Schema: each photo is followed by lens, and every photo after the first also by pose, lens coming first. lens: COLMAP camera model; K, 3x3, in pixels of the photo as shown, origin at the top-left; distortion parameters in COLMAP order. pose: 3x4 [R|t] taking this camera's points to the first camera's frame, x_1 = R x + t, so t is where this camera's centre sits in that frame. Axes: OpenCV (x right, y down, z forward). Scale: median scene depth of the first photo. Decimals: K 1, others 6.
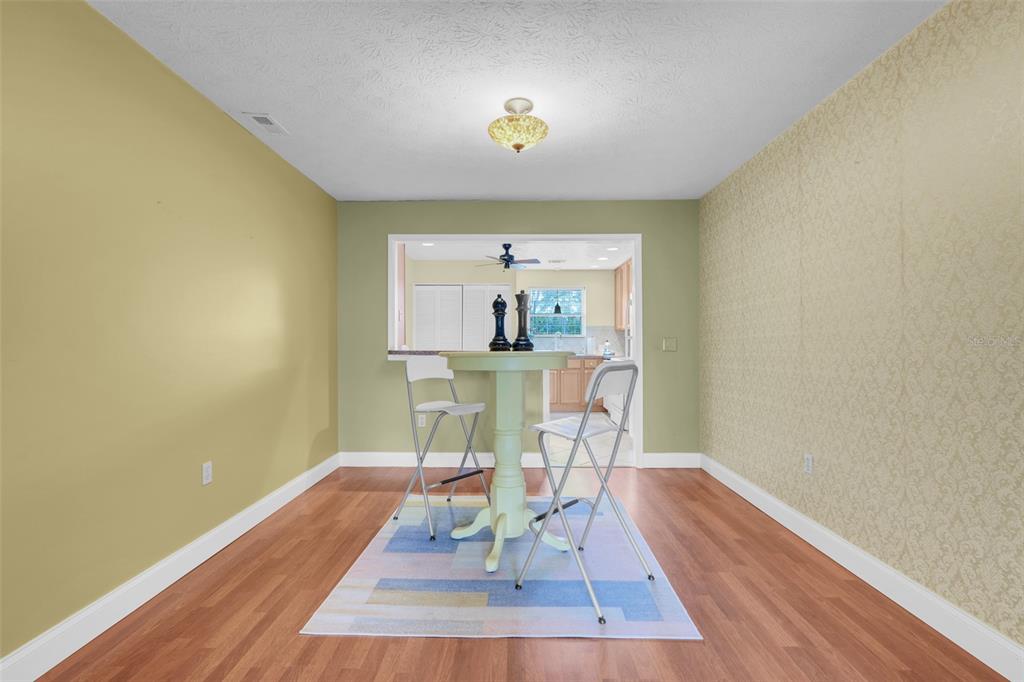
lens RADIAL K [[448.6, 0, 512.4], [0, 448.6, 341.9], [0, 0, 1]] dist [-0.006717, 0.000535]
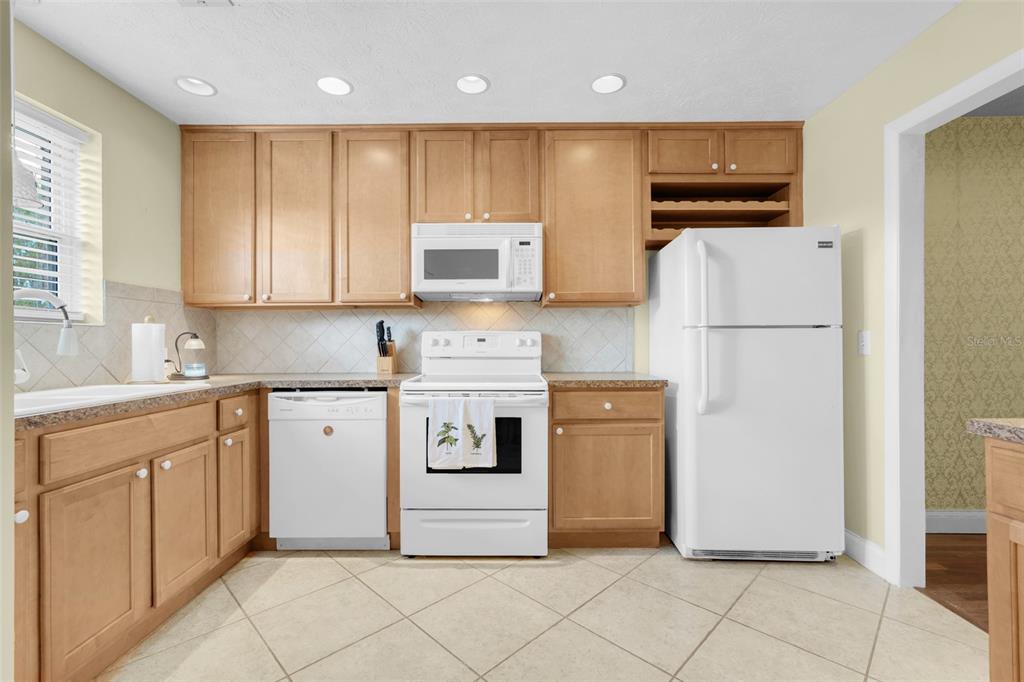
lens RADIAL K [[448.6, 0, 516.8], [0, 448.6, 347.4], [0, 0, 1]] dist [-0.006717, 0.000535]
pose [[-0.039535, -0.009848, 0.999170, -0.123067], [-0.003226, 0.999947, 0.009728, 0.002527], [-0.999213, -0.002839, -0.039565, 0.797589]]
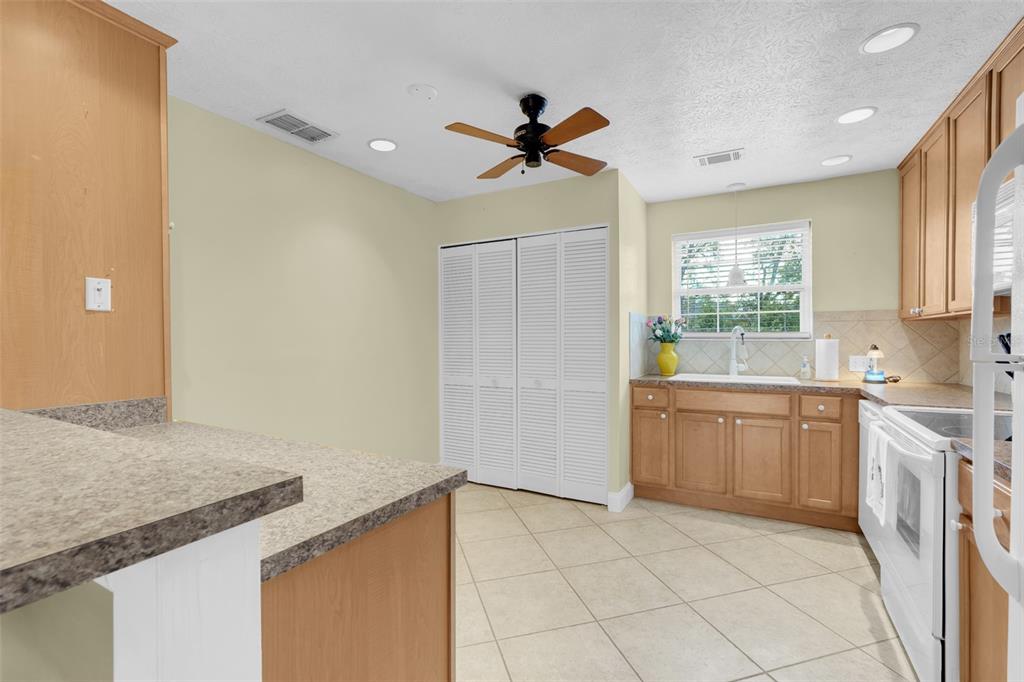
lens RADIAL K [[448.6, 0, 509.5], [0, 448.6, 340.5], [0, 0, 1]] dist [-0.006717, 0.000535]
pose [[0.887604, -0.003401, -0.460595, 0.108298], [0.010901, 0.999848, 0.013623, -0.017516], [0.460479, -0.017112, 0.887506, 0.508700]]
